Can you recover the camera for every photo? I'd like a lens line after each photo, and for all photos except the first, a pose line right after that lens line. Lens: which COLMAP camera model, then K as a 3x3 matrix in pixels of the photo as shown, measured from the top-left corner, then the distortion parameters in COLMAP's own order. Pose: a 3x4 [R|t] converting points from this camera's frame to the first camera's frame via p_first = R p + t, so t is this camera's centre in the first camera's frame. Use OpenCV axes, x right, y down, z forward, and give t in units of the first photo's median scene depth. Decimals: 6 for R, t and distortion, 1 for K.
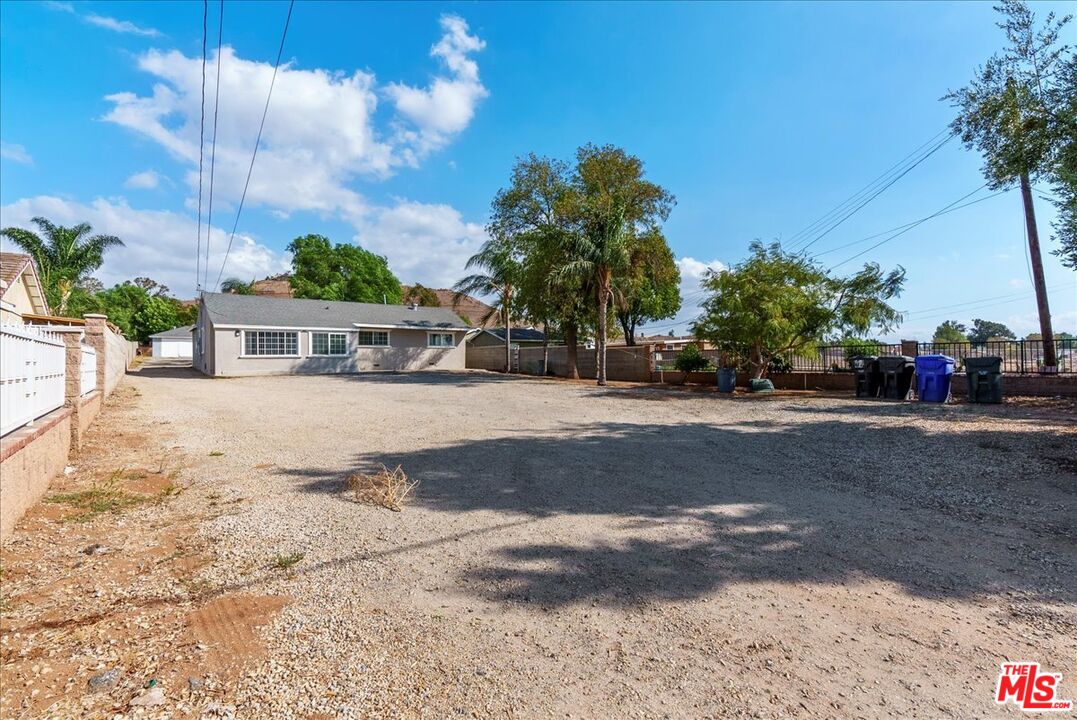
lens RADIAL K [[495.3, 0, 536.4], [0, 495.3, 355.2], [0, 0, 1]] dist [-0.001507, 0.000050]
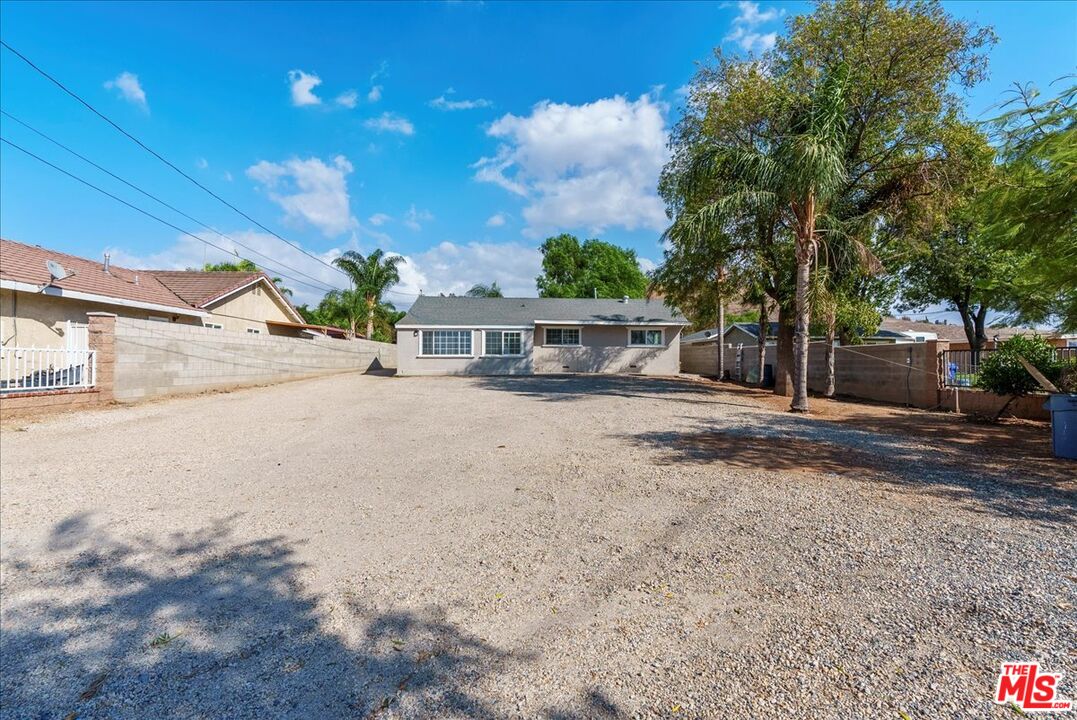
lens RADIAL K [[484.3, 0, 538.4], [0, 484.3, 319.5], [0, 0, 1]] dist [-0.001515, -0.000132]
pose [[0.803672, -0.039998, -0.593727, 0.160608], [-0.005711, 0.997174, -0.074908, 0.000716], [0.595045, 0.063592, 0.801173, 0.291710]]
